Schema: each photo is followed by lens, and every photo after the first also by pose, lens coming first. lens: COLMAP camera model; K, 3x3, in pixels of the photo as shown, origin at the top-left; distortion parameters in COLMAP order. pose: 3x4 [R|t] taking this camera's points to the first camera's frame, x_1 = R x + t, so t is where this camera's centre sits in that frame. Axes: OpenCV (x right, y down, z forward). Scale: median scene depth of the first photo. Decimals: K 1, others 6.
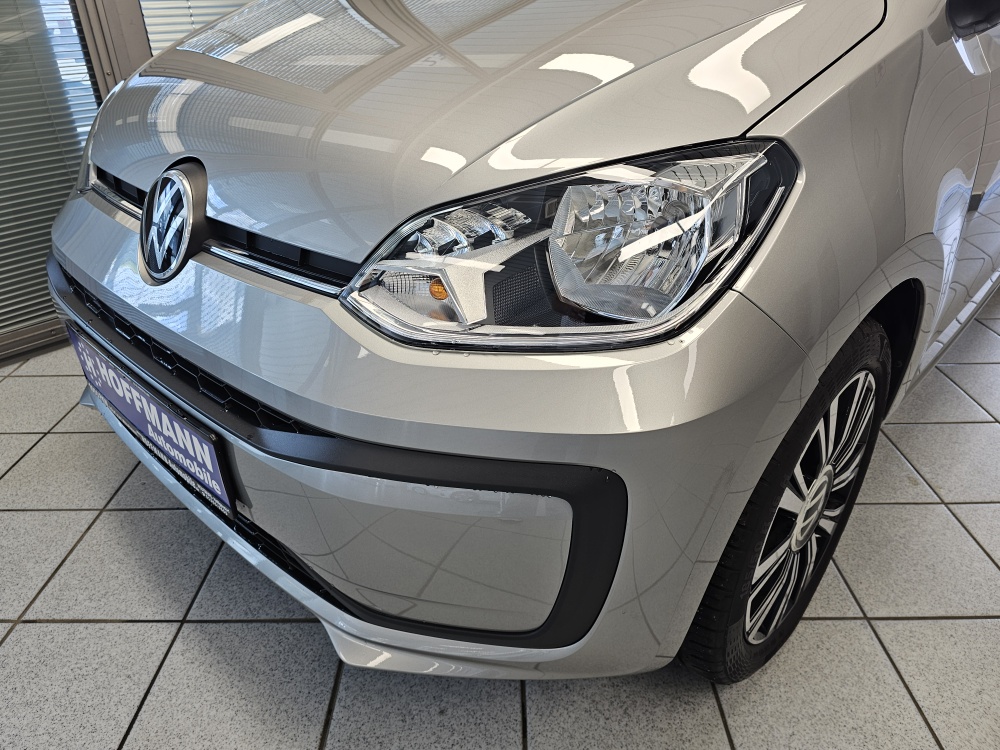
lens RADIAL K [[695.1, 0, 490.9], [0, 695.1, 381.2], [0, 0, 1]] dist [0.041708, -0.048598]
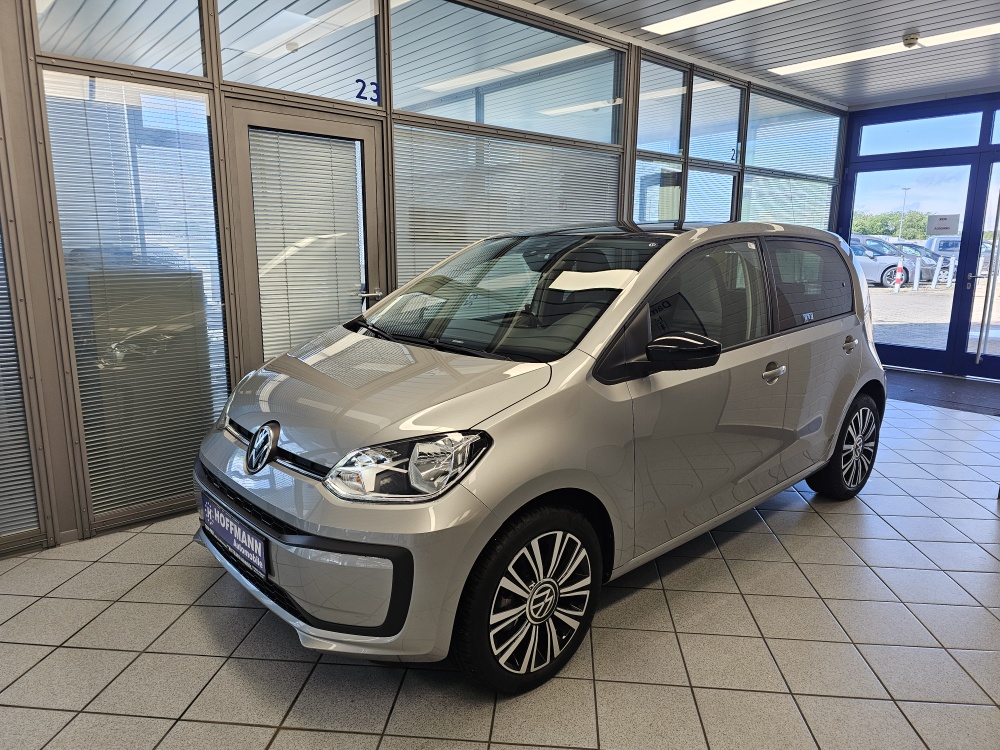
lens RADIAL K [[689.2, 0, 500.0], [0, 689.2, 375.0], [0, 0, 1]] dist [0.040664, -0.070823]
pose [[0.996355, 0.041581, -0.074478, 0.482132], [-0.063286, 0.945772, -0.318607, 0.221342], [0.057191, 0.322160, 0.944956, -1.179859]]
